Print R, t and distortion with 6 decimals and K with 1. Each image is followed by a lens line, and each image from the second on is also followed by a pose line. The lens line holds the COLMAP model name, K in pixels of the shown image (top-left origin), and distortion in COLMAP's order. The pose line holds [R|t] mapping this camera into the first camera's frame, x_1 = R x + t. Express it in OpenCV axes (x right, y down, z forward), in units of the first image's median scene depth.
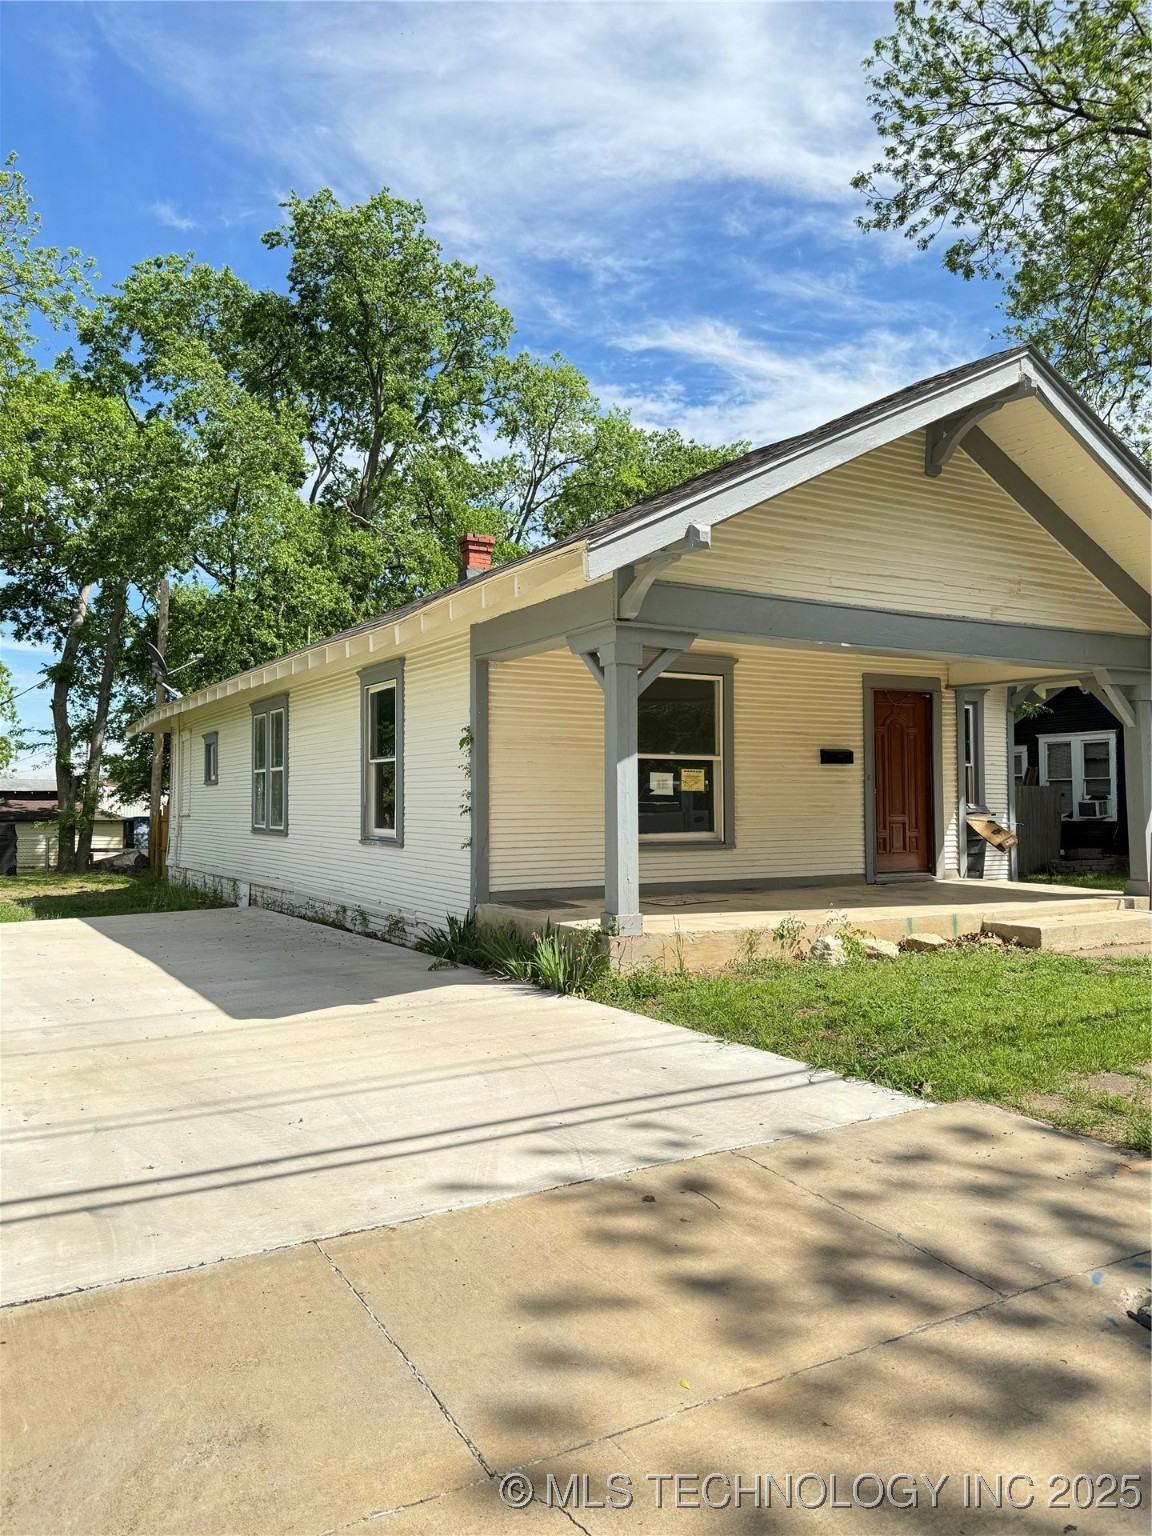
lens RADIAL K [[1110.7, 0, 576.0], [0, 1110.7, 768.0], [0, 0, 1]] dist [0.000207, -0.001127]
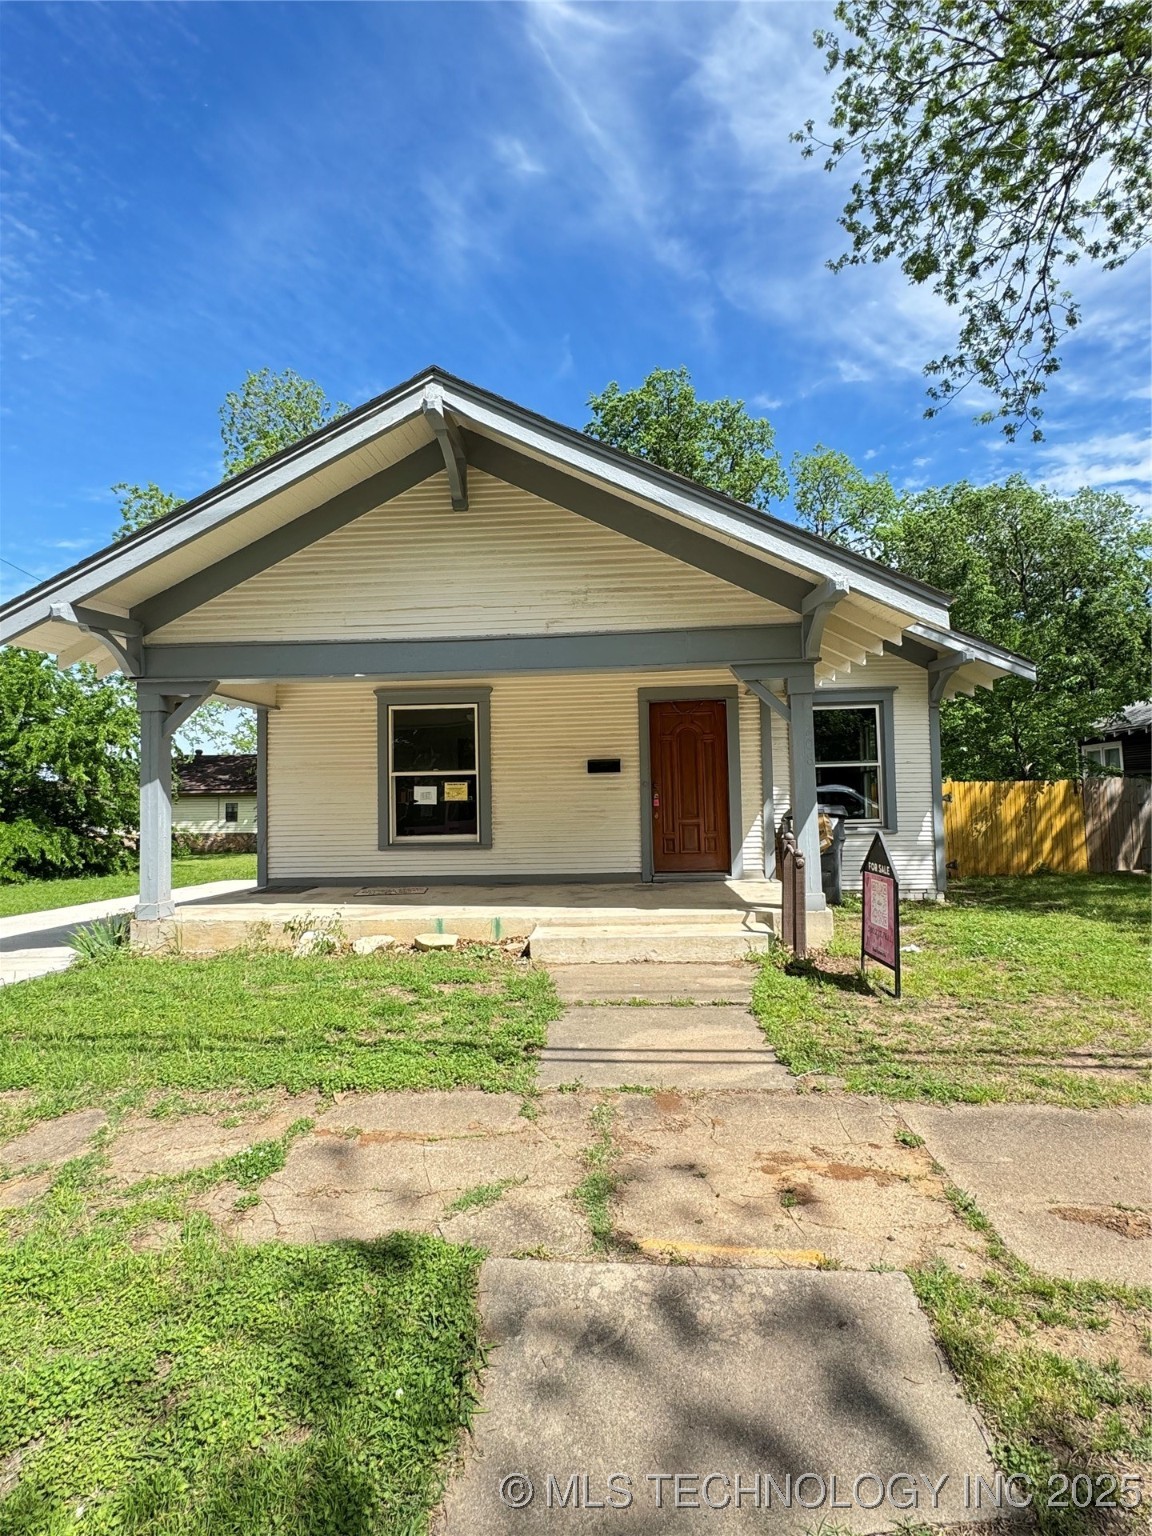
lens RADIAL K [[787.2, 0, 576.0], [0, 787.2, 768.0], [0, 0, 1]] dist [0.002245, 0.000518]
pose [[0.839192, -0.037781, -0.542522, 0.675585], [0.034901, 0.999269, -0.015602, 0.003116], [0.542714, -0.005841, 0.839897, 0.344324]]
